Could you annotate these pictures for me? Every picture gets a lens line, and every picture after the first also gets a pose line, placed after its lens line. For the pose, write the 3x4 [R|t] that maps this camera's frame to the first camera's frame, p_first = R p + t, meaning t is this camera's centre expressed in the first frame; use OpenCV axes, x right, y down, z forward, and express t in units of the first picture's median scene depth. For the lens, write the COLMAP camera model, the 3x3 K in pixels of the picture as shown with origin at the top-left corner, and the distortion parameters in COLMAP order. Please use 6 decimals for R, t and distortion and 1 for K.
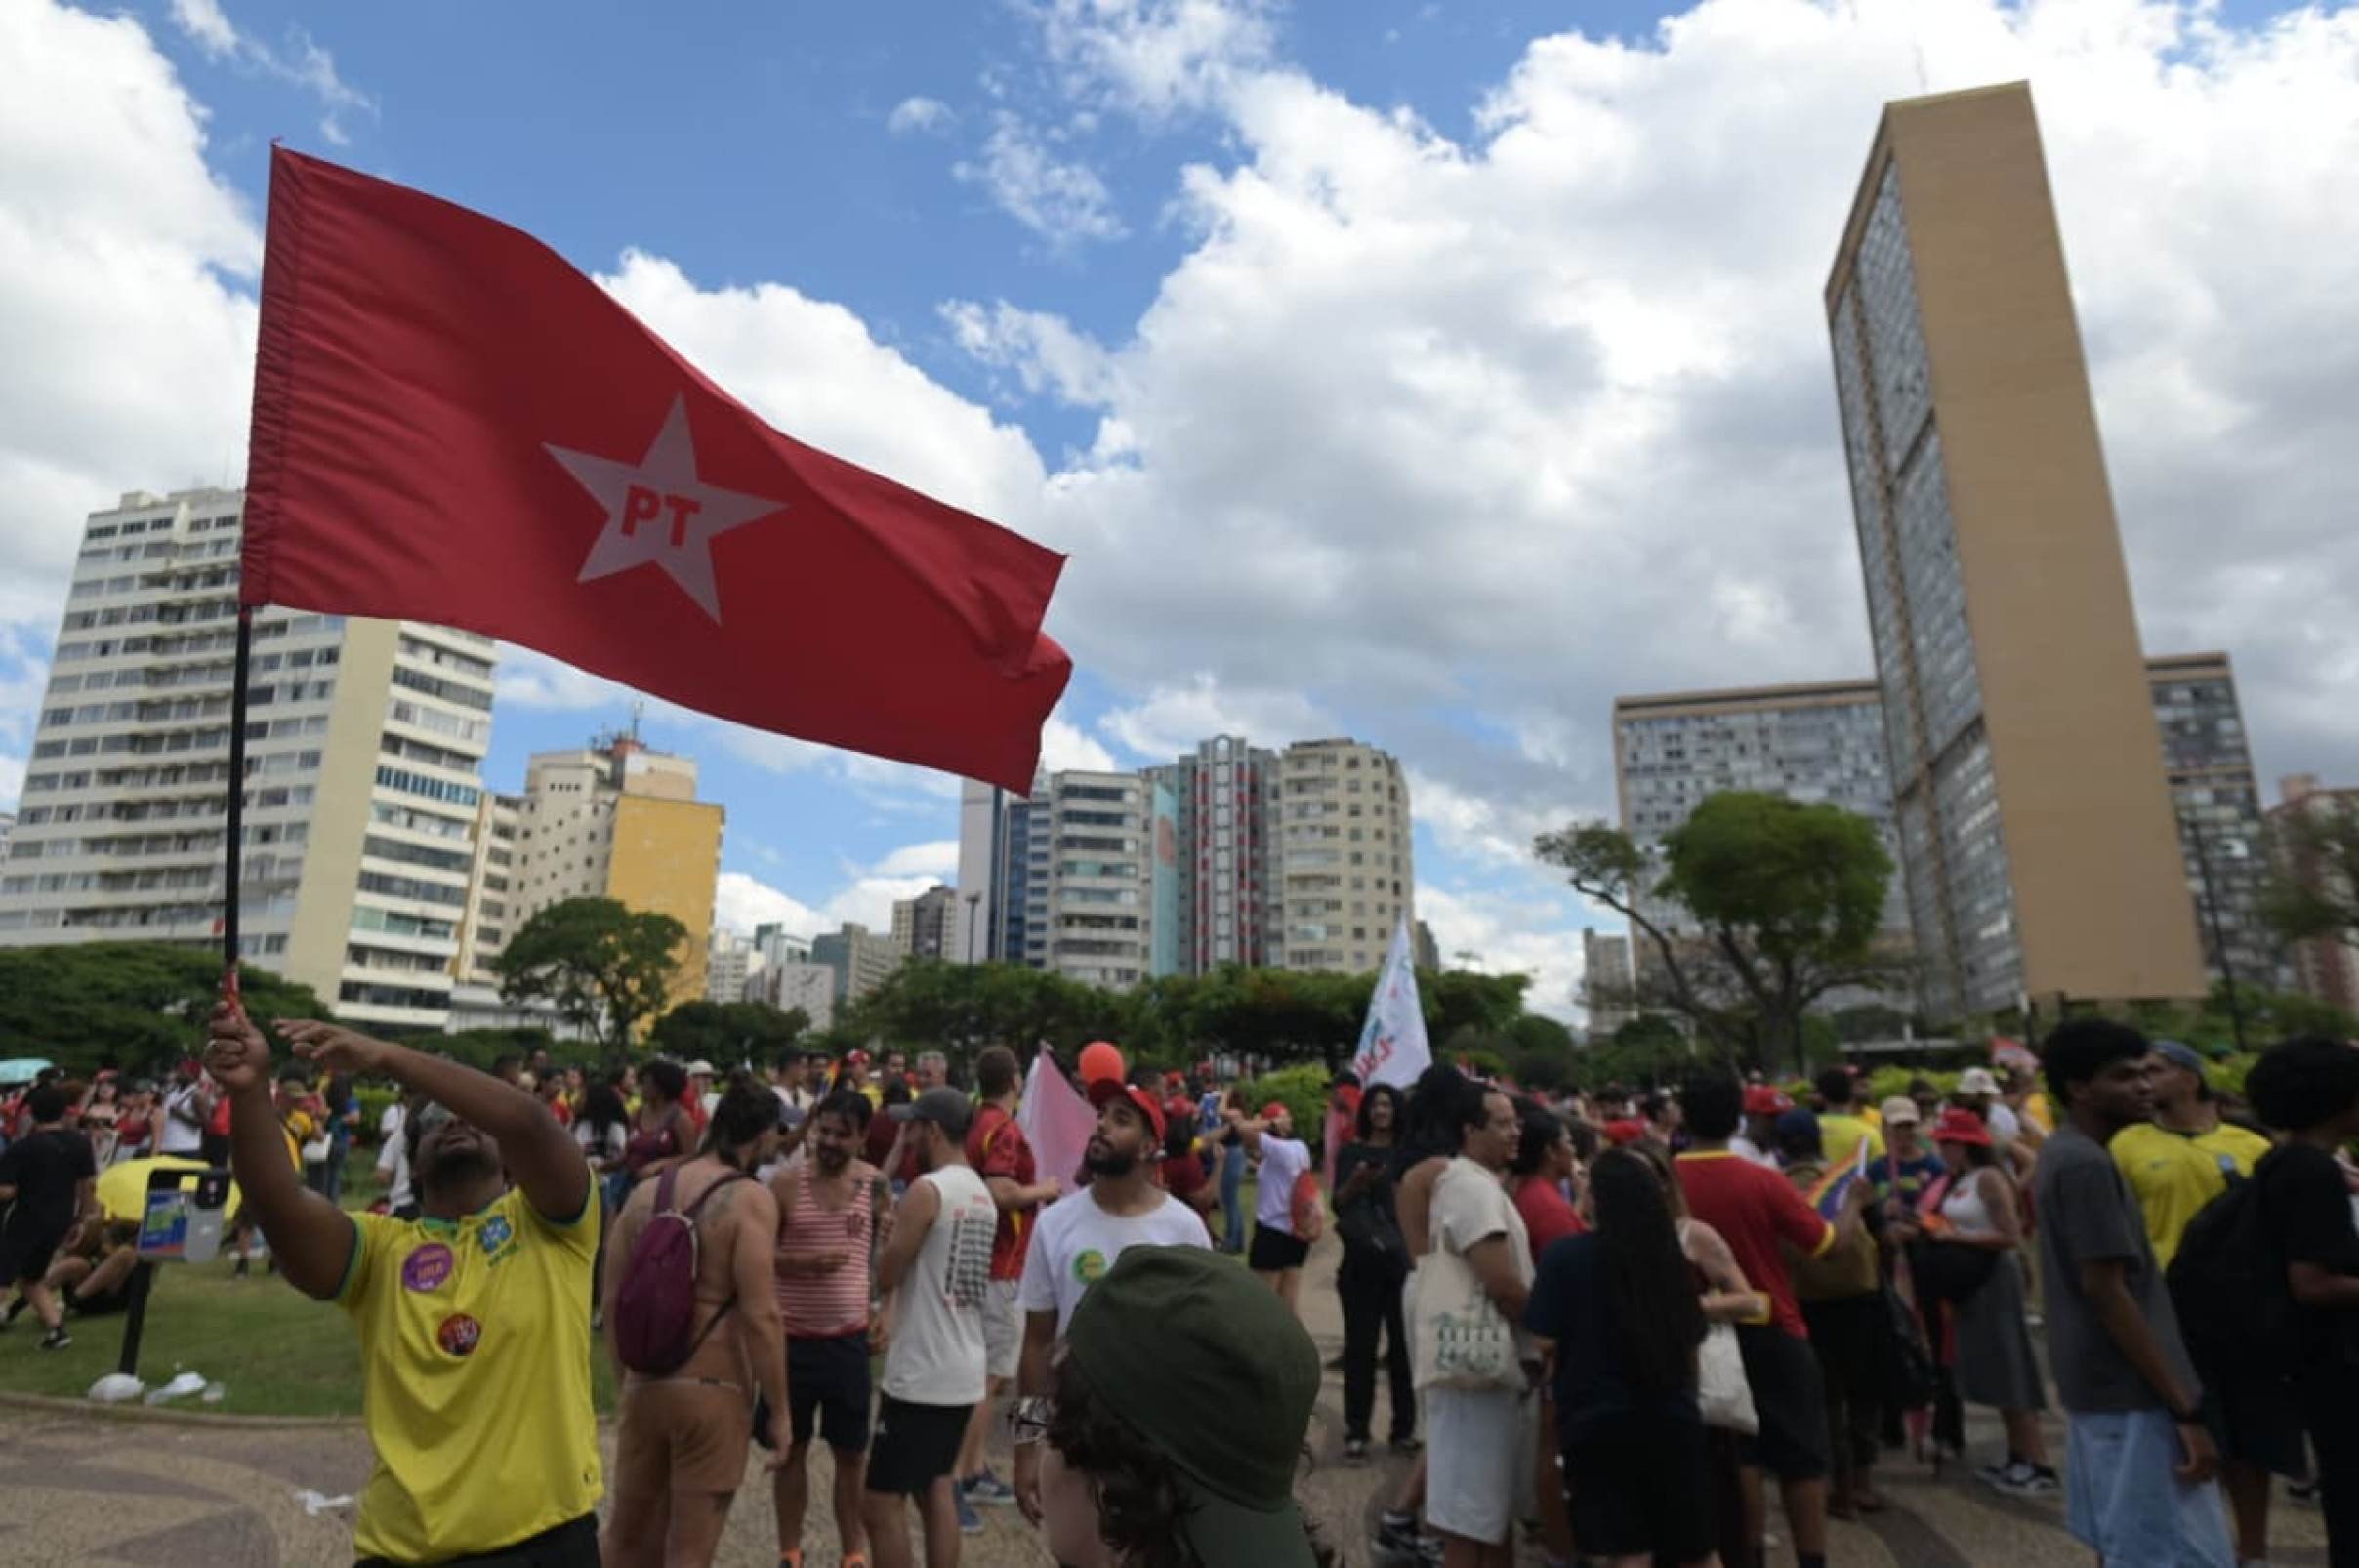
lens RADIAL K [[1323.1, 0, 1179.5], [0, 1323.1, 784.0], [0, 0, 1]] dist [-0.005042, -0.000526]
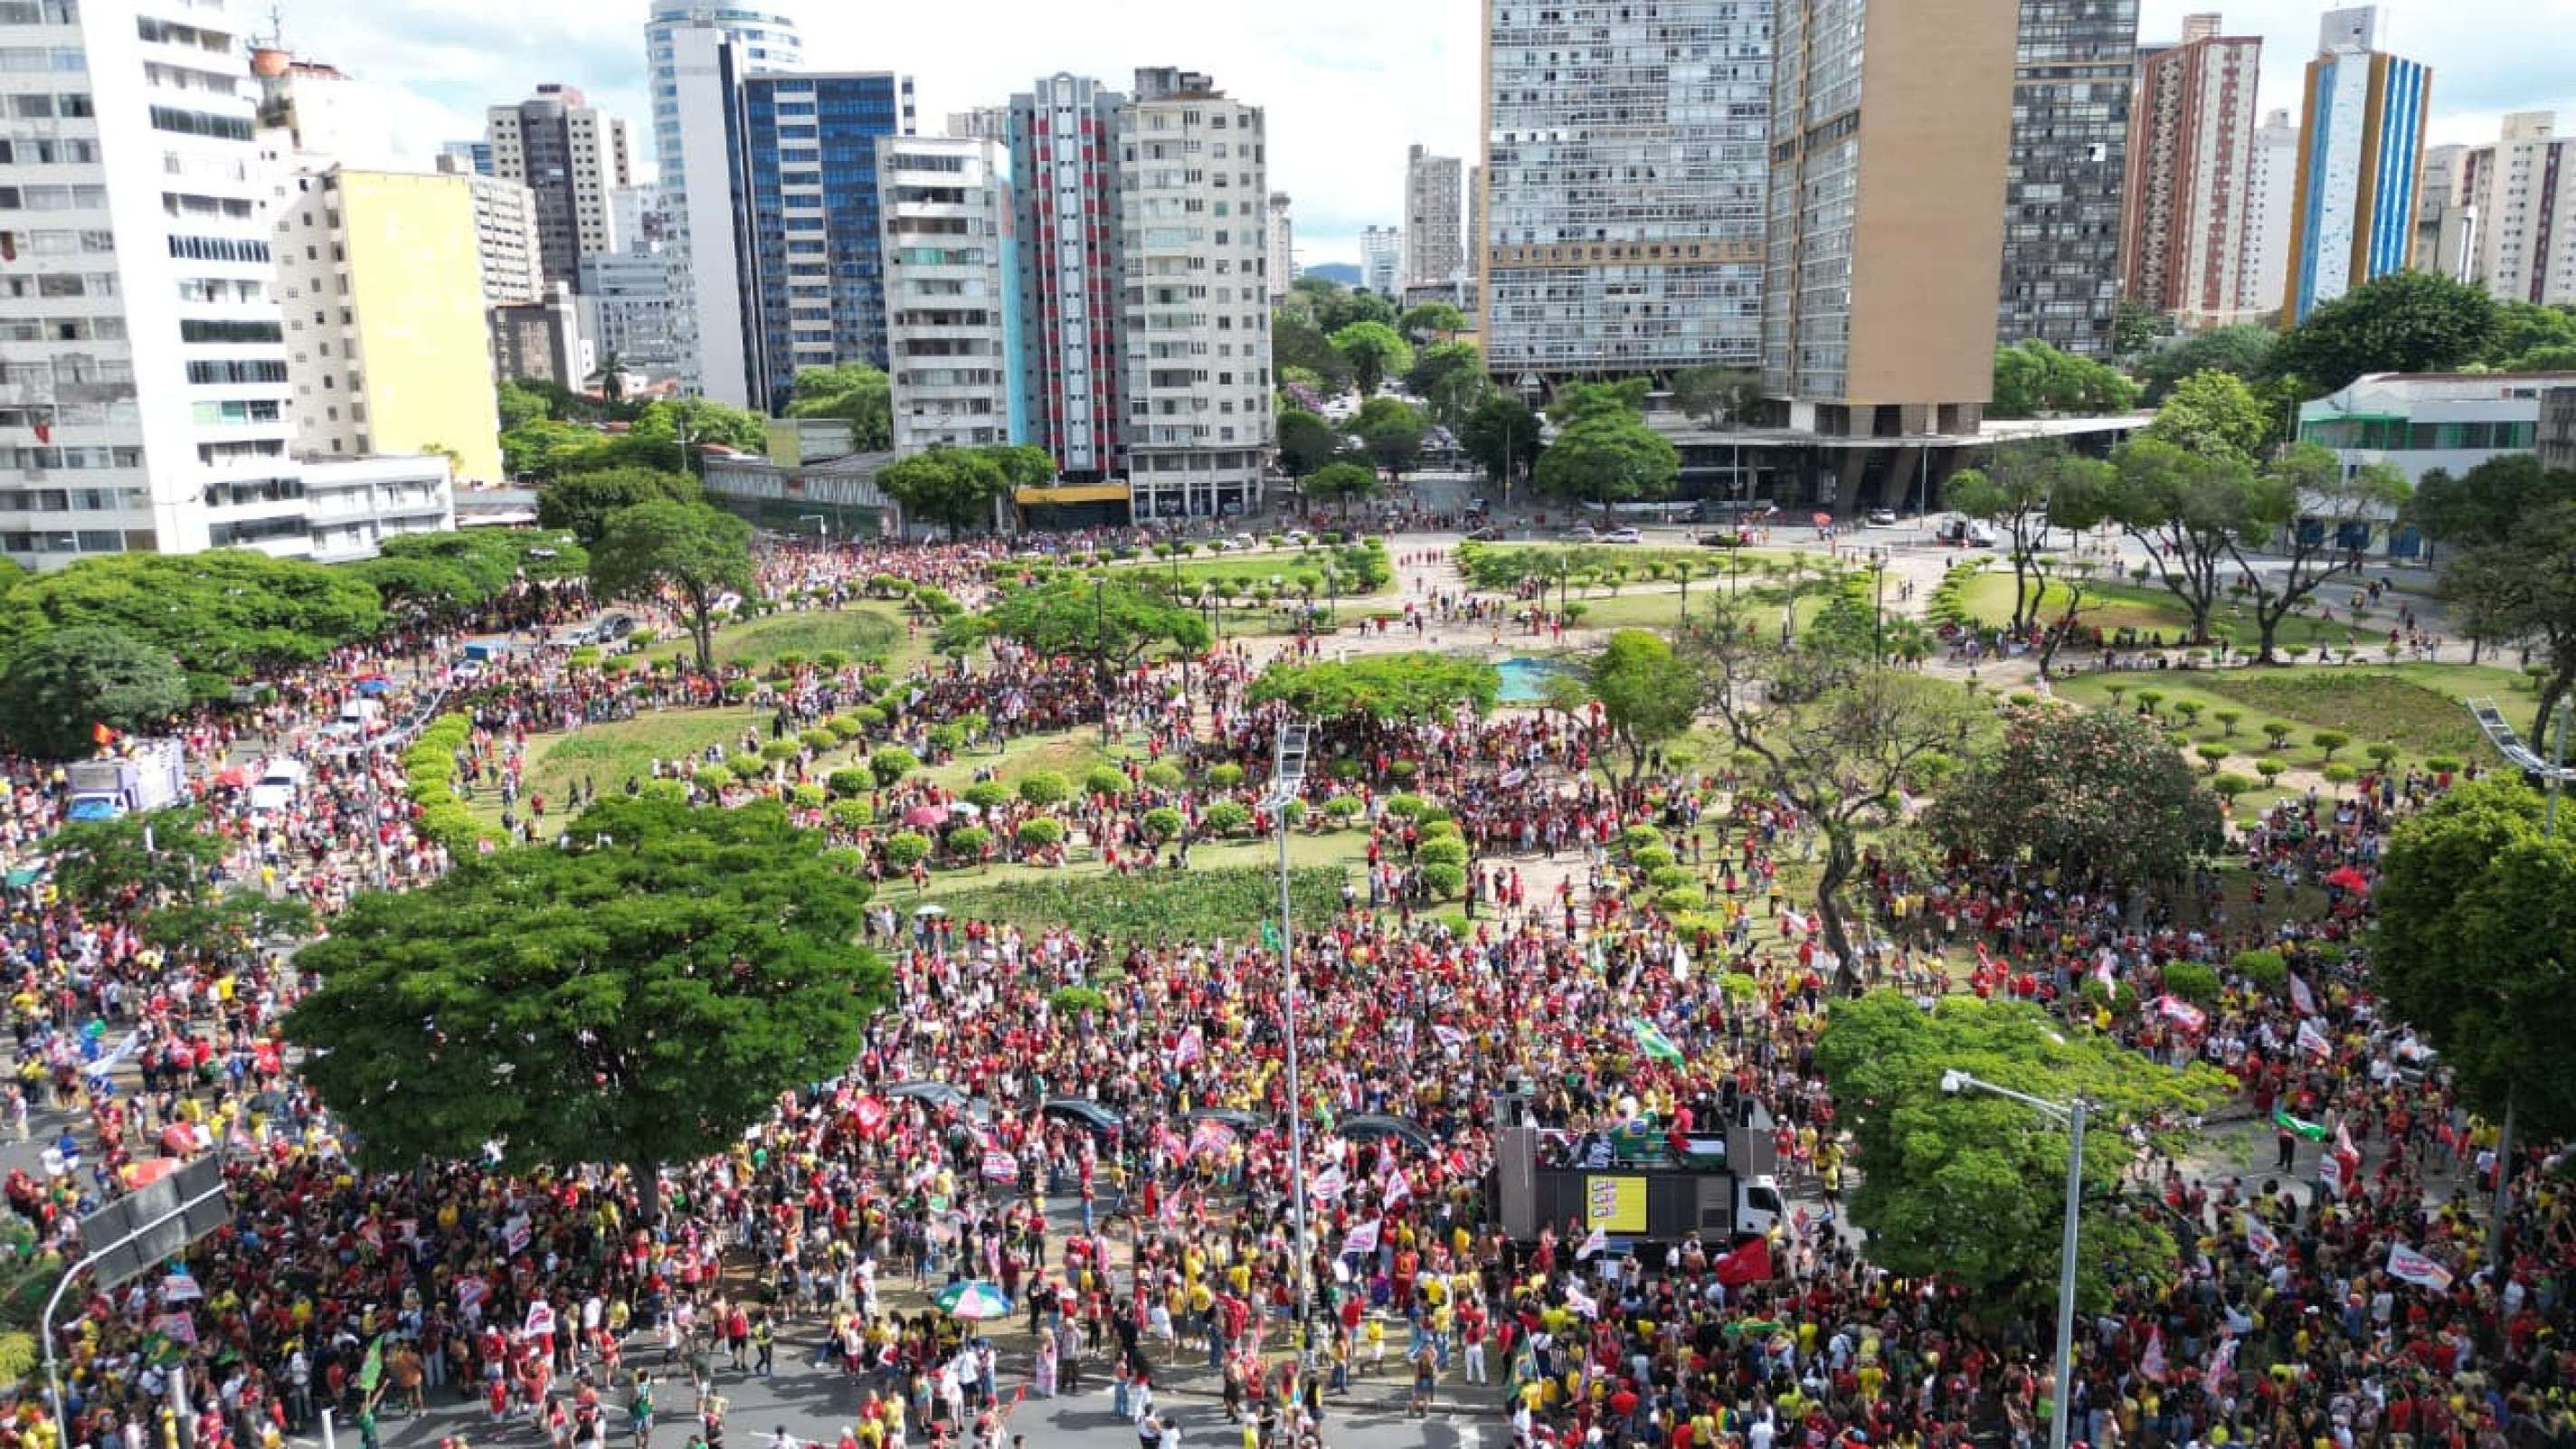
lens RADIAL K [[1742.3, 0, 1288.0], [0, 1742.3, 724.5], [0, 0, 1]] dist [0.005747, 0.002870]
pose [[0.971522, -0.066687, 0.227371, -0.115139], [-0.043105, 0.893827, 0.446336, -0.177195], [-0.232995, -0.443426, 0.865498, -0.199135]]
